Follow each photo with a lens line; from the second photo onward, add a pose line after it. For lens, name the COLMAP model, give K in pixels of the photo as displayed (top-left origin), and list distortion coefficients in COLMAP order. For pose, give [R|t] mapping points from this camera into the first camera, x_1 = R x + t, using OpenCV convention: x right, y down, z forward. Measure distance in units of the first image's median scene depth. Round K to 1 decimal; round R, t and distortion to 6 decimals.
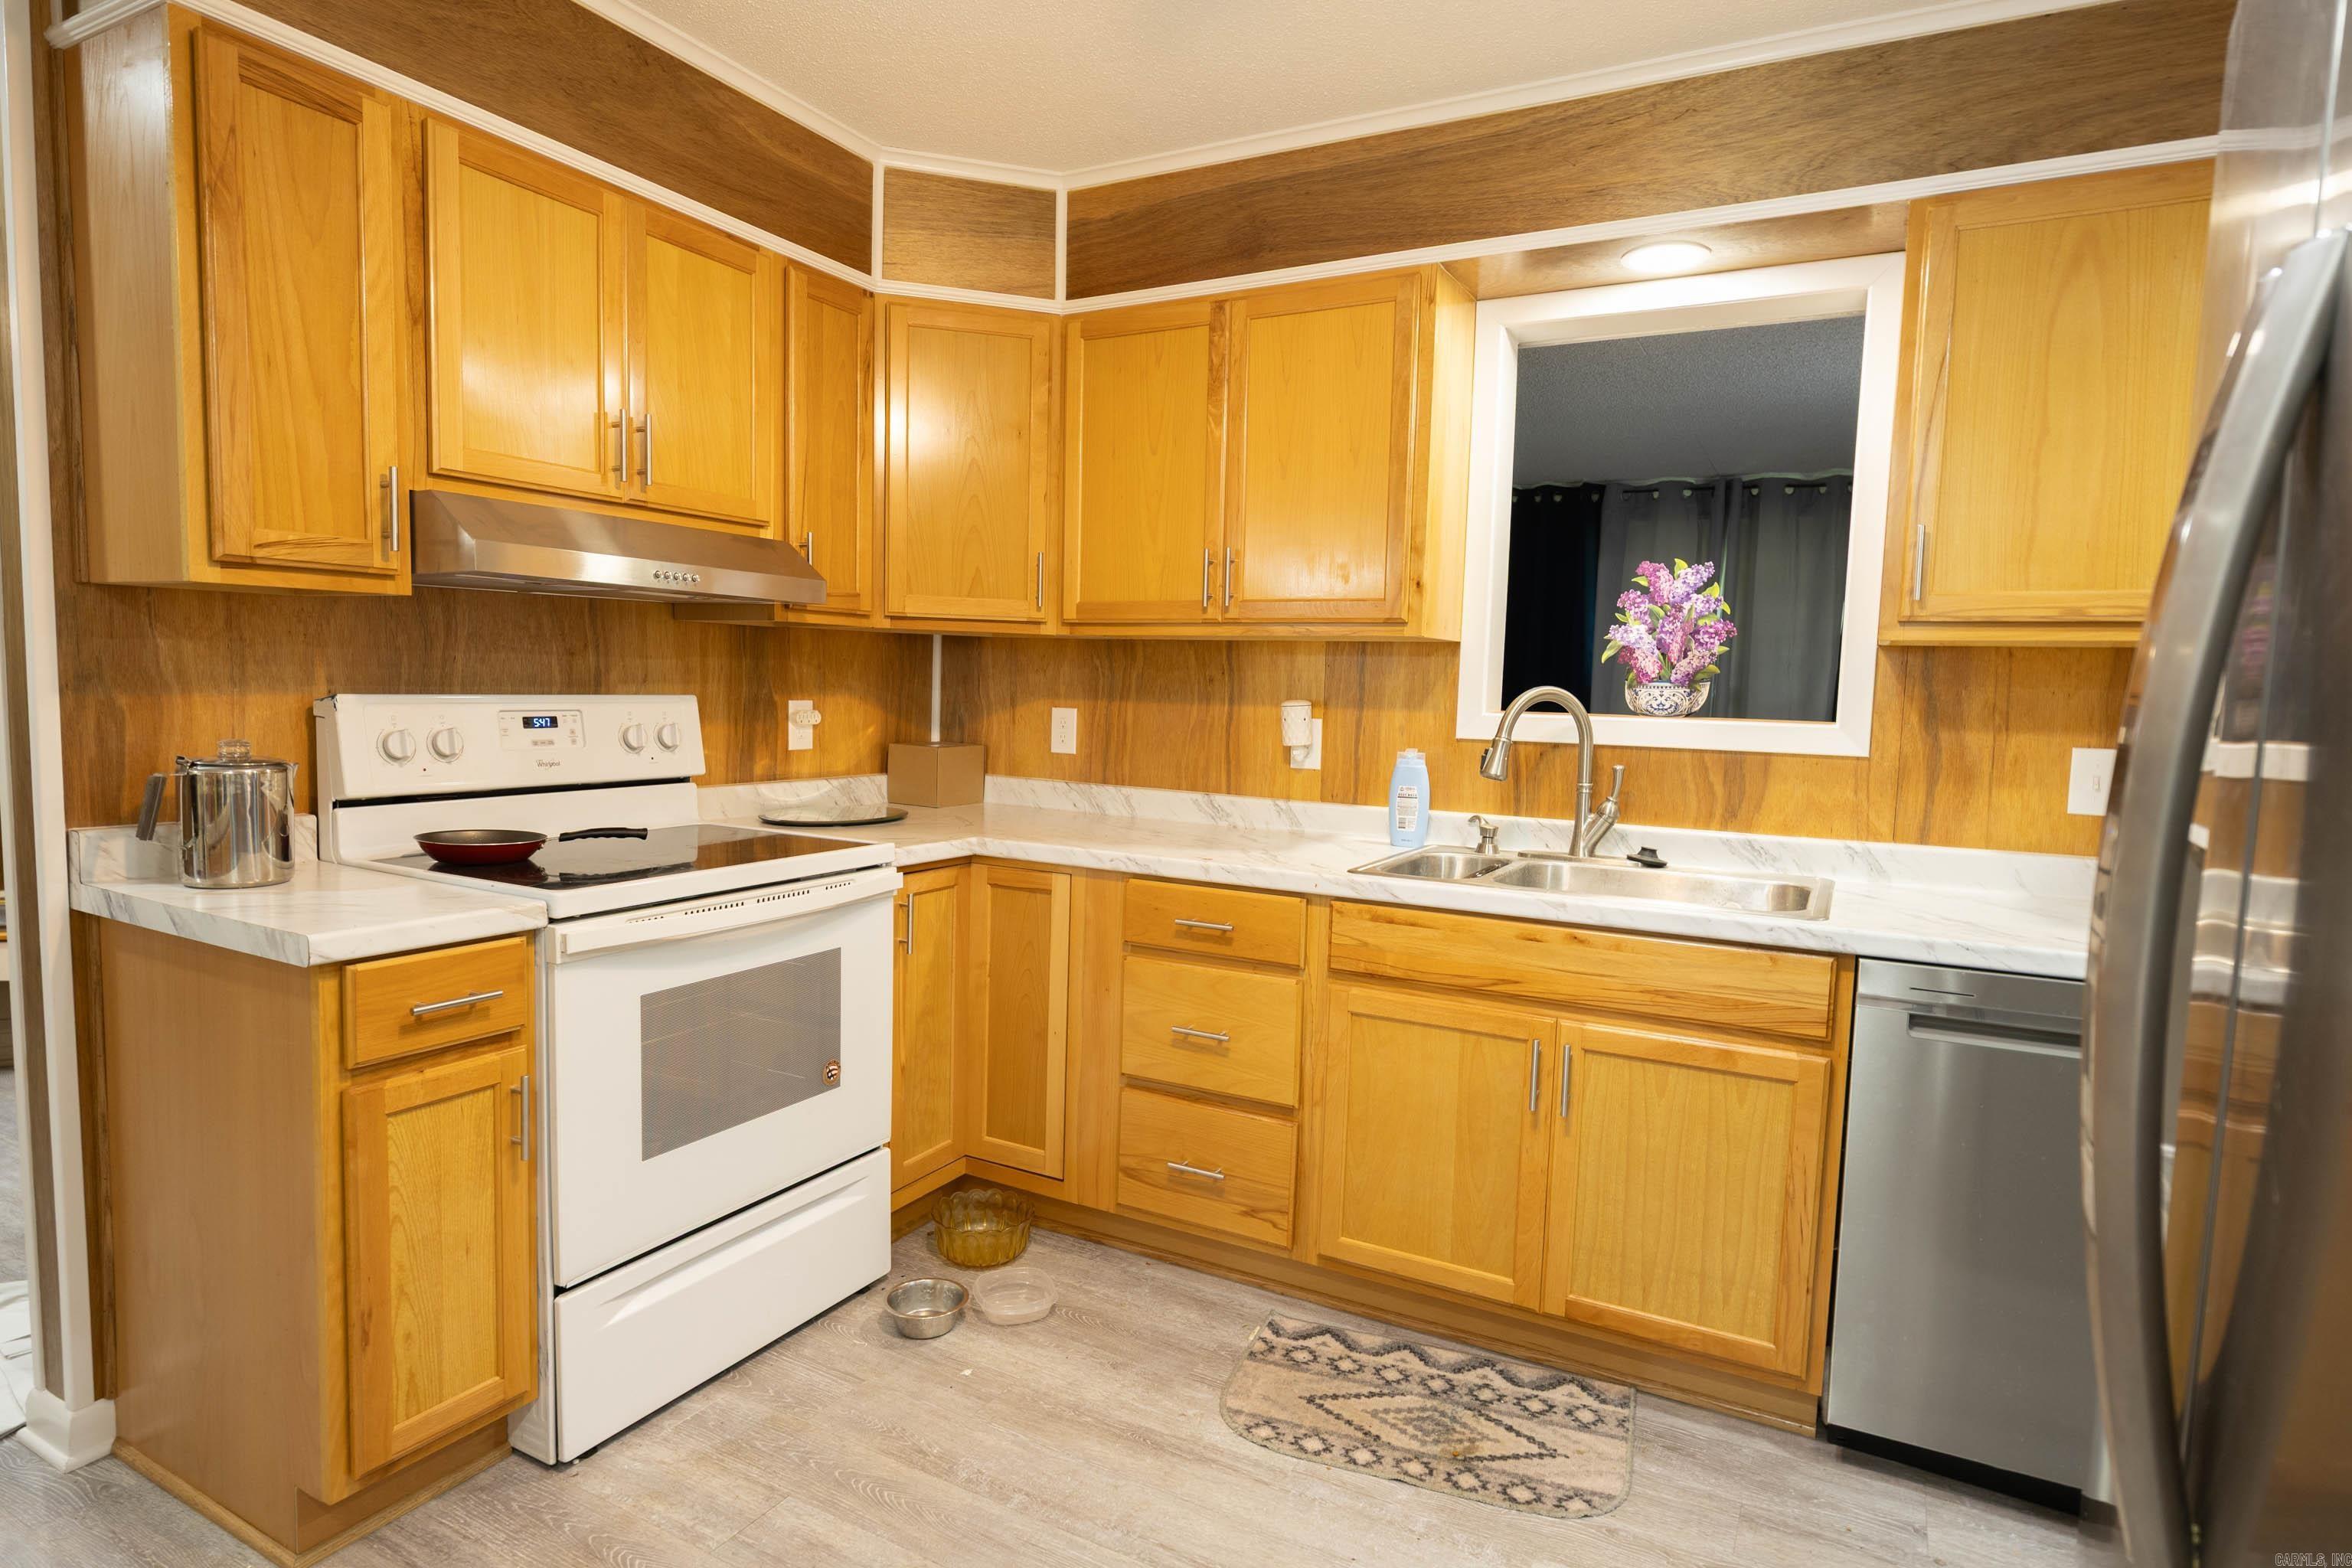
lens RADIAL K [[1268.7, 0, 1166.6], [0, 1268.7, 783.6], [0, 0, 1]] dist [0.002058, -0.001338]
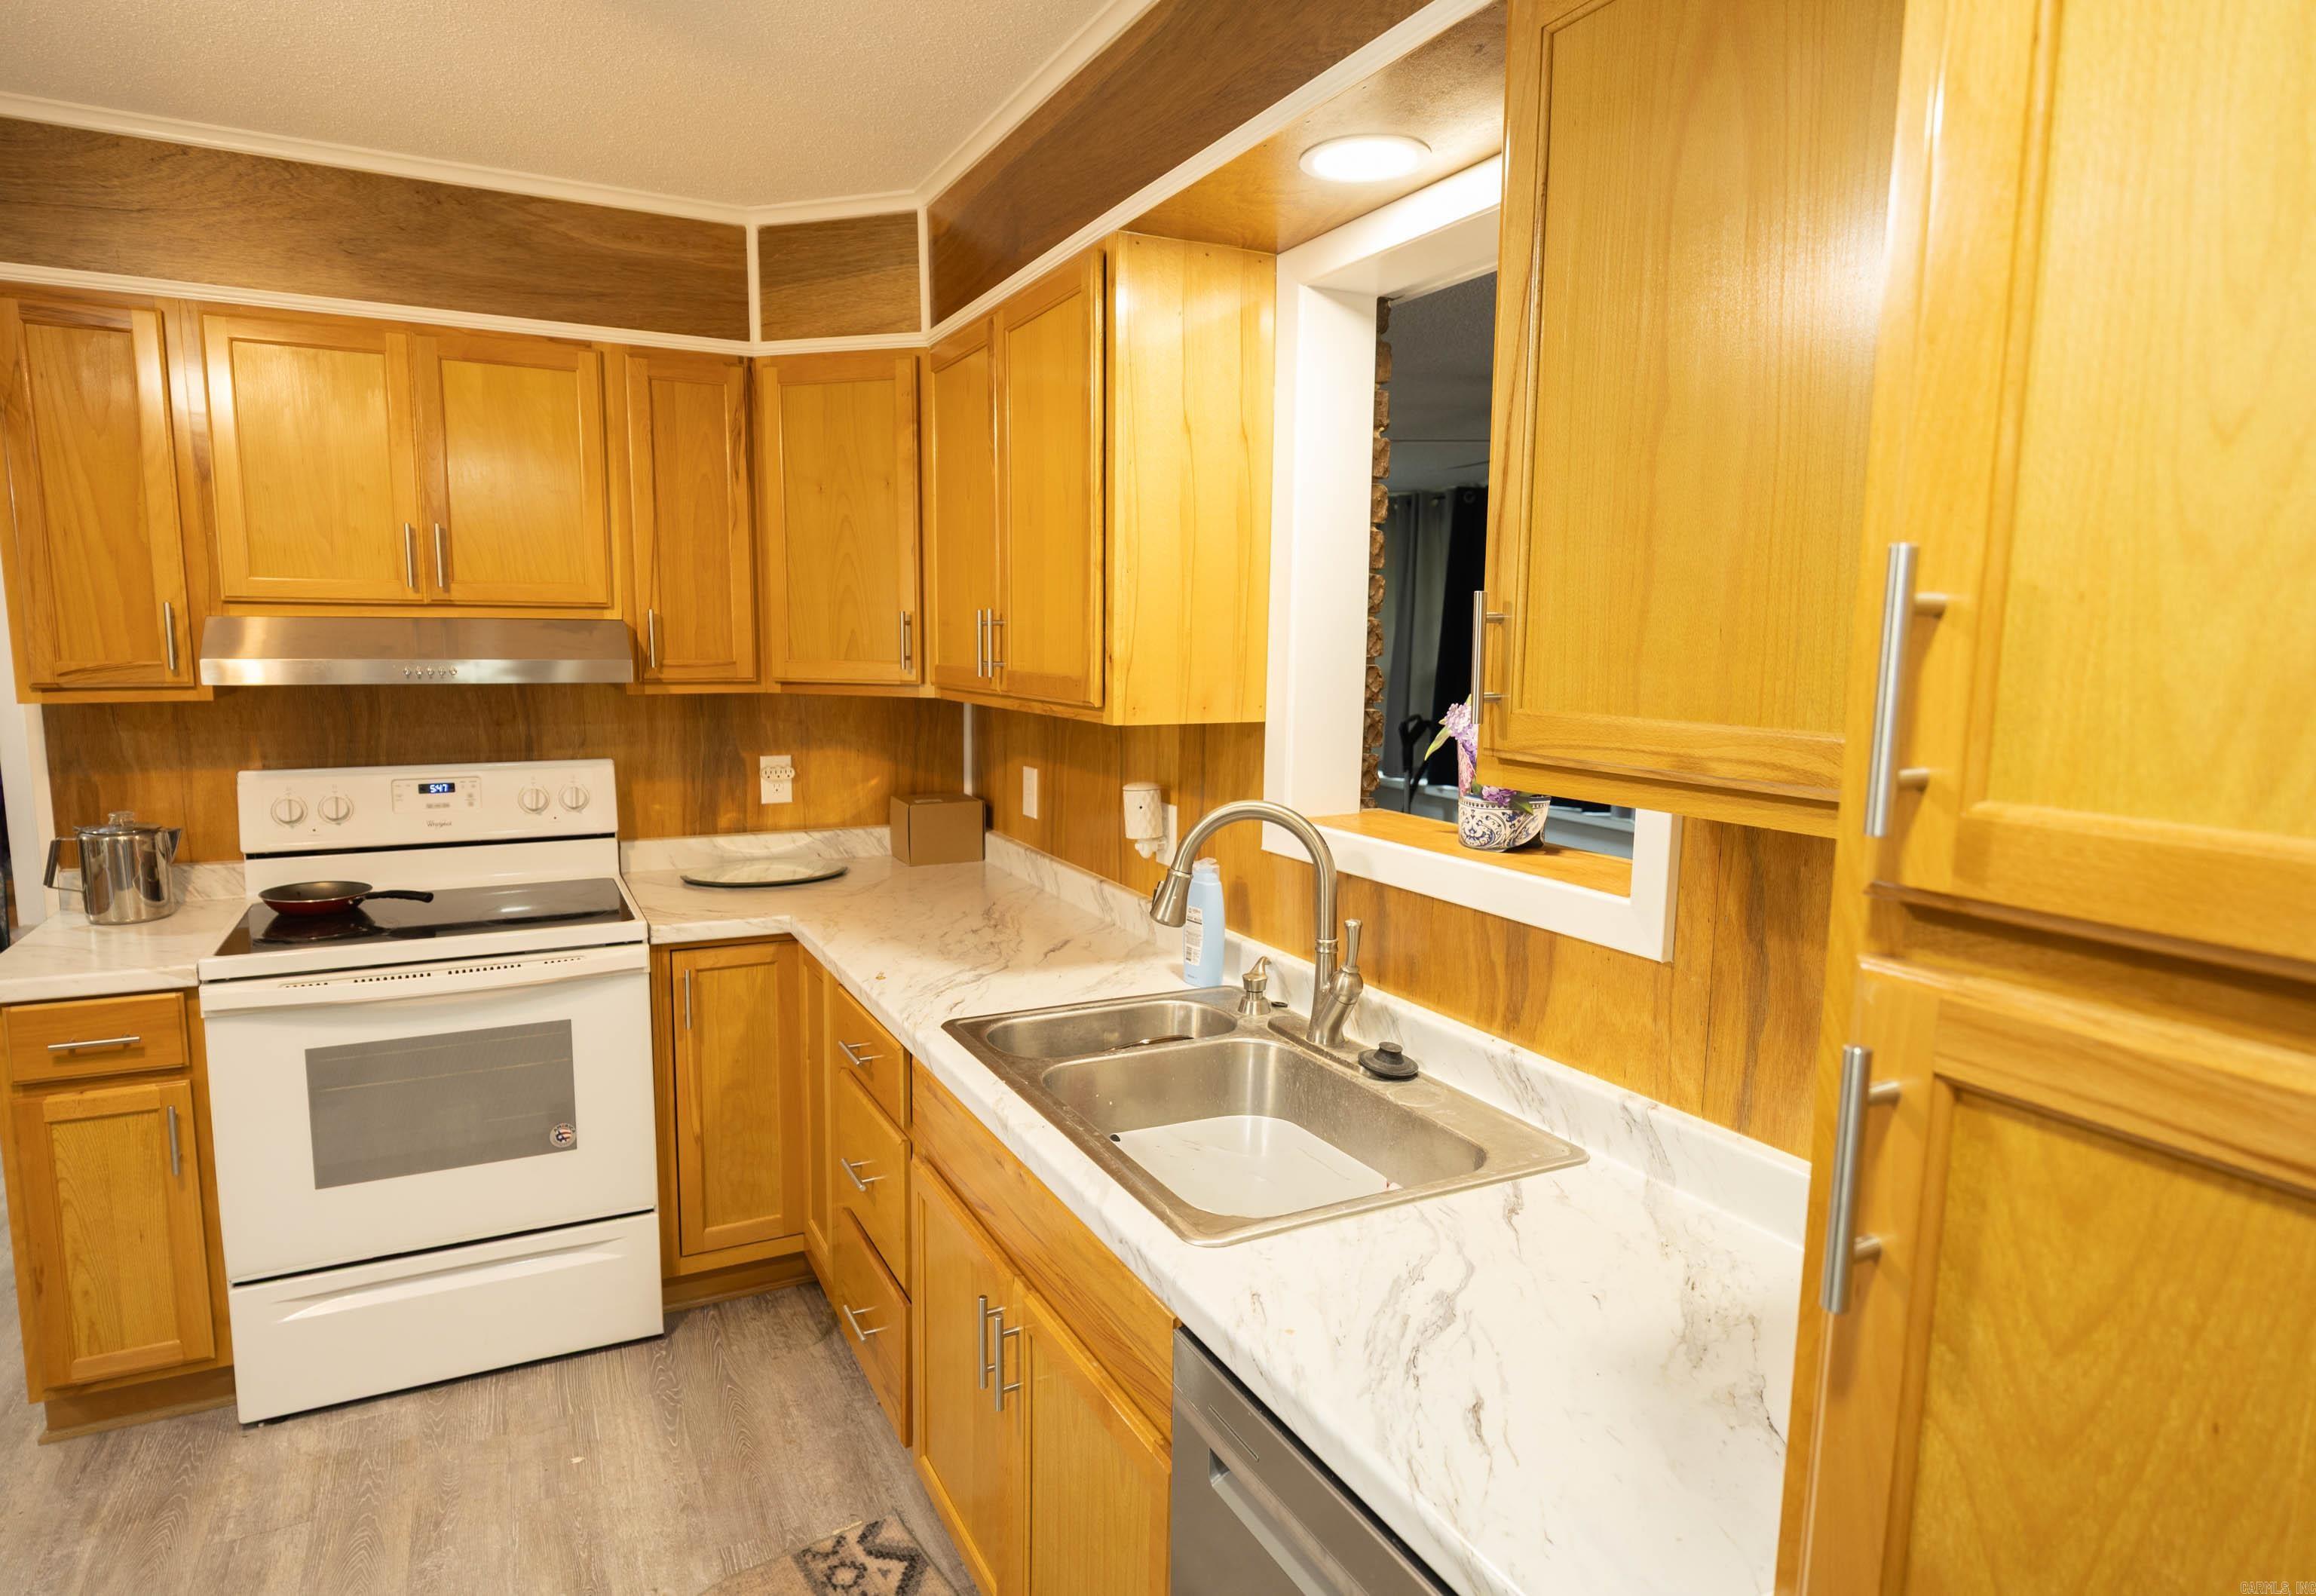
lens RADIAL K [[1290.1, 0, 1112.5], [0, 1290.1, 799.1], [0, 0, 1]] dist [0.004772, 0.000853]
pose [[0.815039, 0.056935, -0.576602, 0.693805], [-0.034639, 0.998168, 0.049598, -0.117495], [0.578370, -0.020452, 0.815519, 0.383428]]
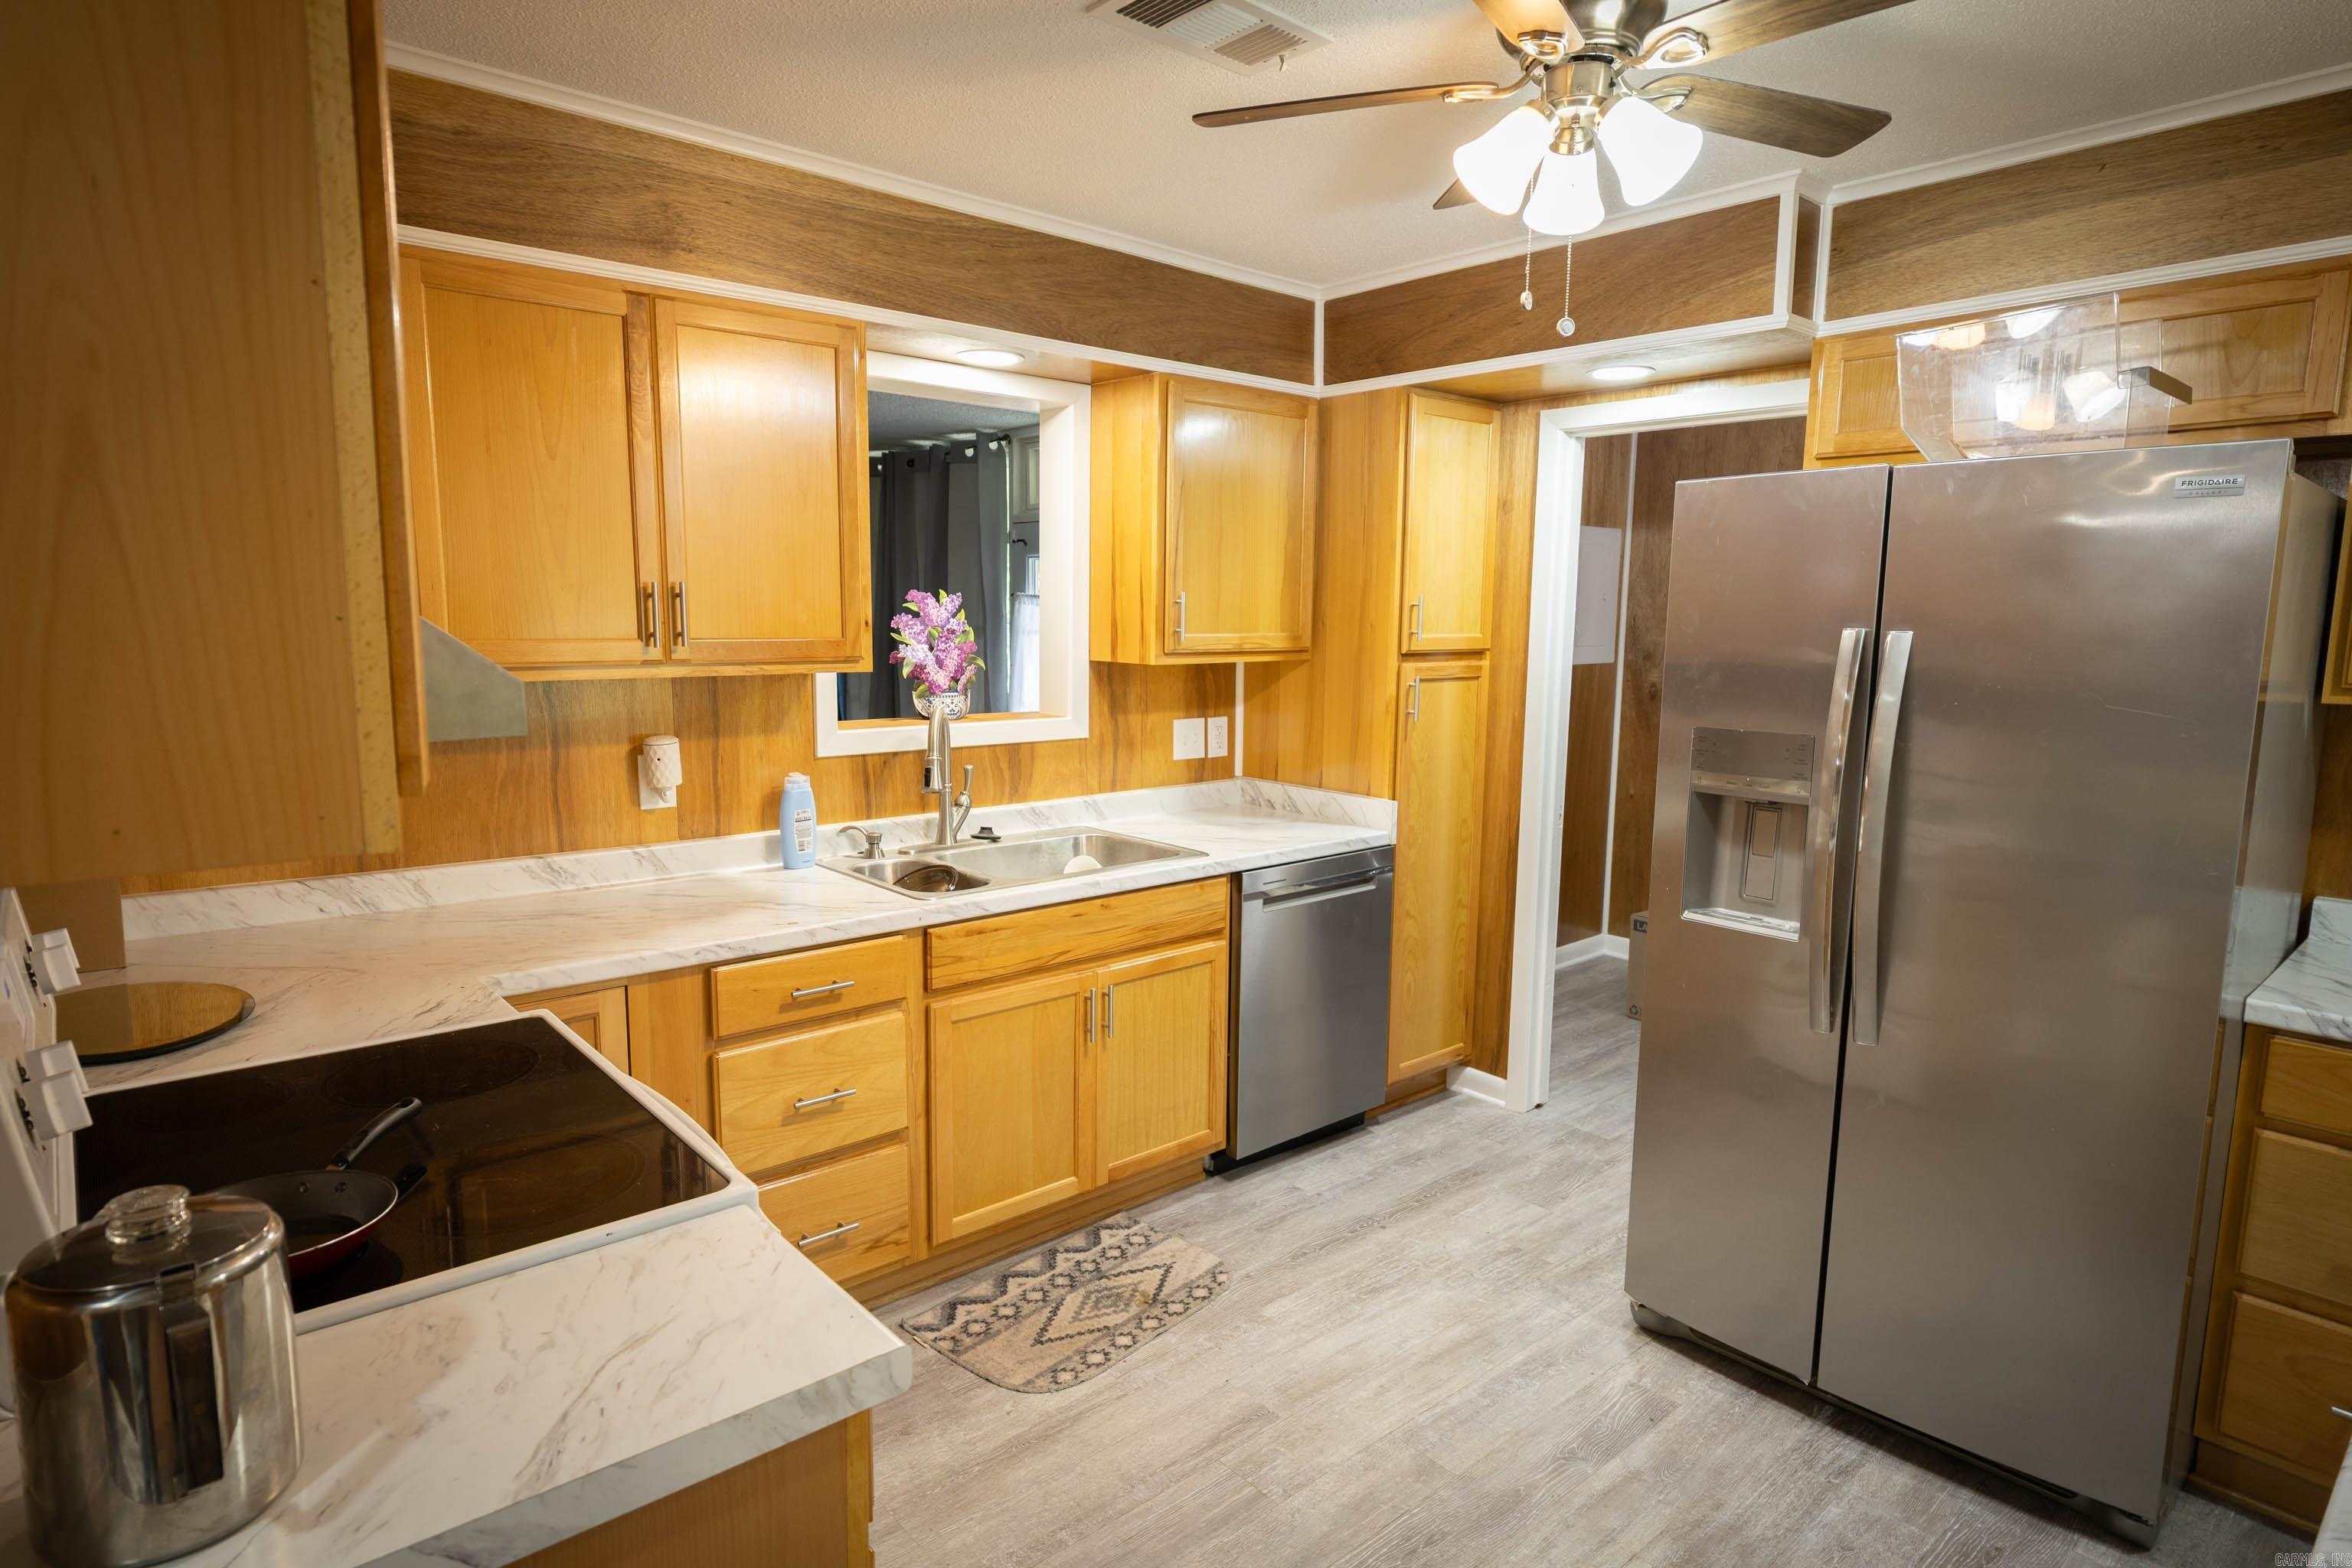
lens RADIAL K [[1268.7, 0, 1174.6], [0, 1268.7, 788.6], [0, 0, 1]] dist [0.002058, -0.001338]
pose [[0.347322, -0.153731, 0.925059, -0.763472], [0.073377, 0.987902, 0.136625, -0.155520], [-0.934871, 0.020426, 0.354400, 0.406281]]
